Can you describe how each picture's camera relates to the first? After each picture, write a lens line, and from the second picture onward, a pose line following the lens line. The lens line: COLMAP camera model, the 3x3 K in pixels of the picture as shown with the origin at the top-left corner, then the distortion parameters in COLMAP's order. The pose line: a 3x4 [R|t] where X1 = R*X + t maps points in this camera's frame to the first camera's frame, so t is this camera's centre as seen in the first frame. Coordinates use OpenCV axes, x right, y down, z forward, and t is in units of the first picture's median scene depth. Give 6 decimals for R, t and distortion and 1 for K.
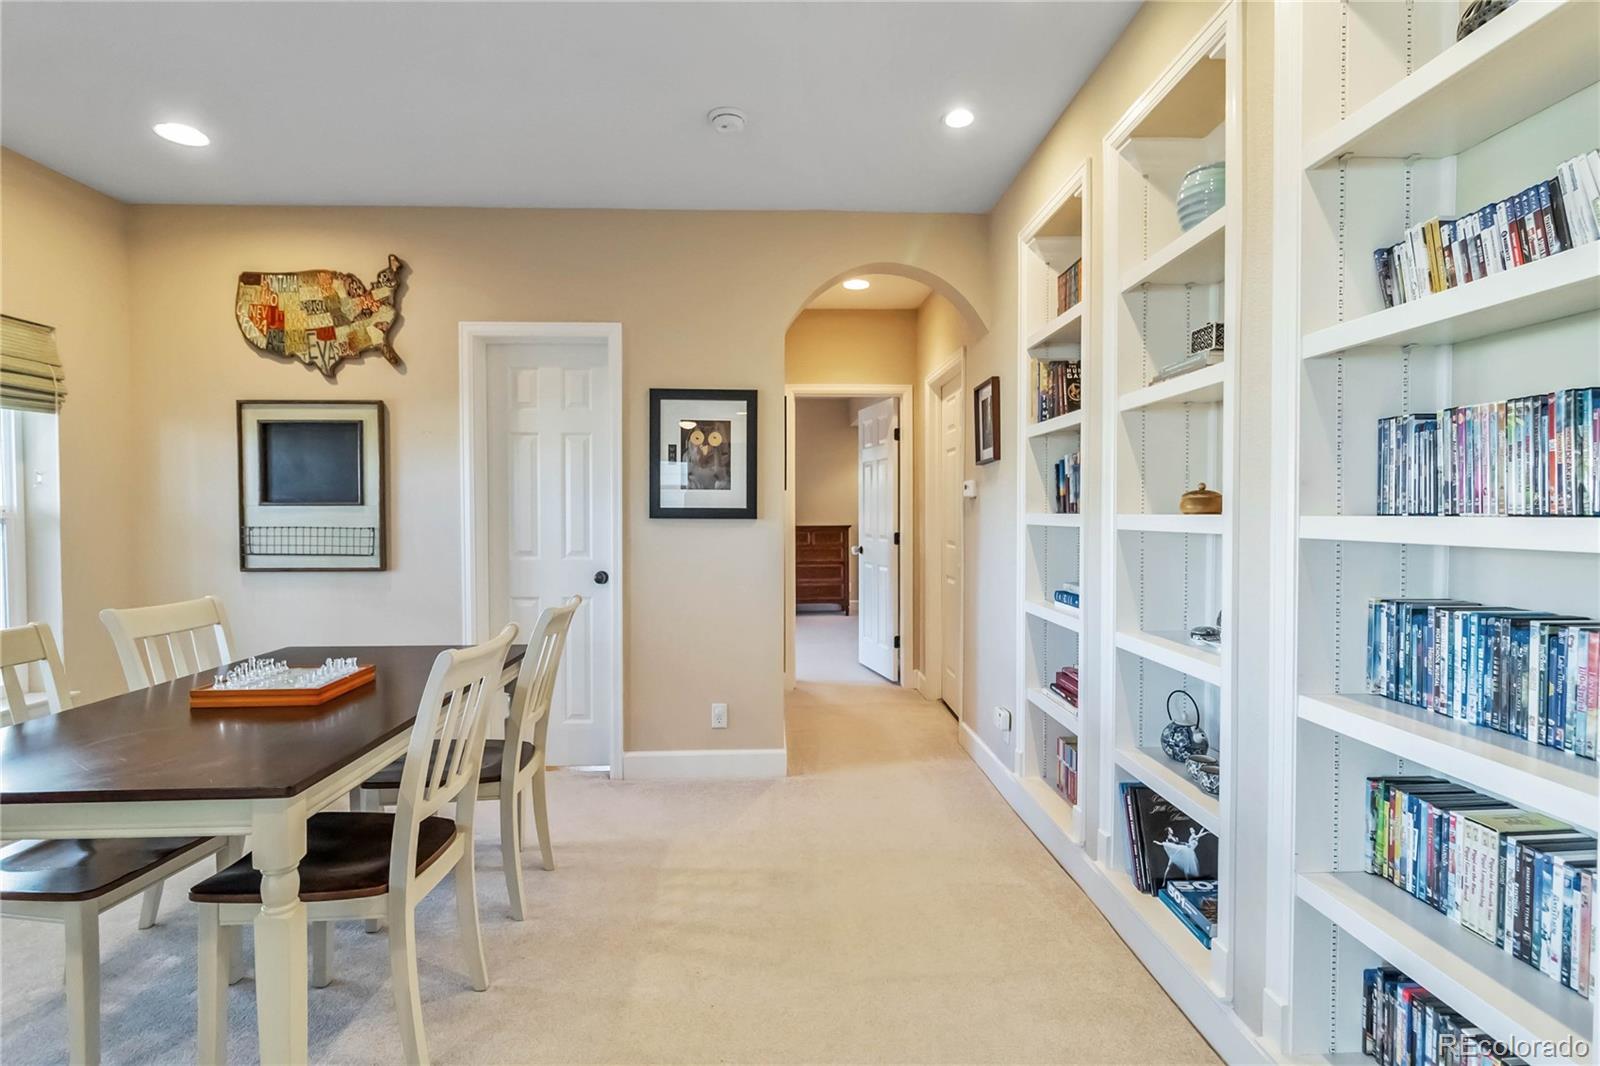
lens RADIAL K [[778.0, 0, 803.3], [0, 778.0, 528.7], [0, 0, 1]] dist [-0.000919, -0.000400]
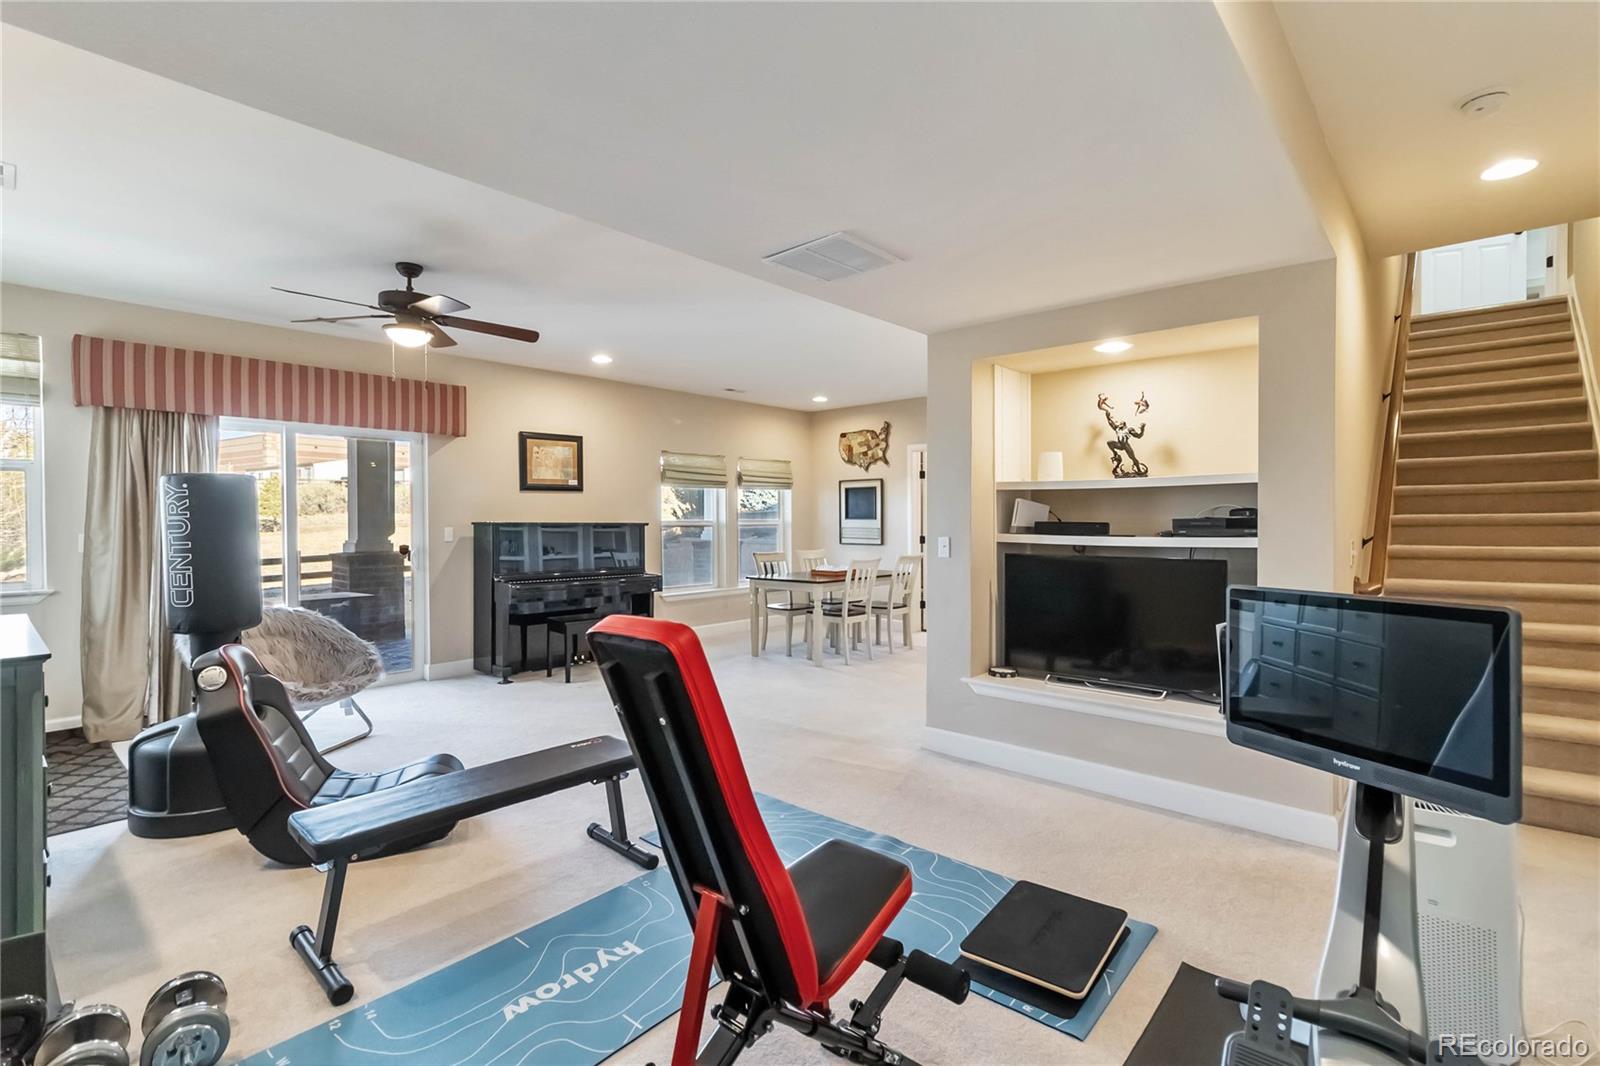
lens RADIAL K [[726.7, 0, 809.8], [0, 726.7, 525.8], [0, 0, 1]] dist [-0.000561, -0.000233]
pose [[0.722672, 0.005177, -0.691172, 0.942238], [-0.010744, 0.999935, -0.003743, 0.002304], [0.691108, 0.010131, 0.722680, -0.891839]]
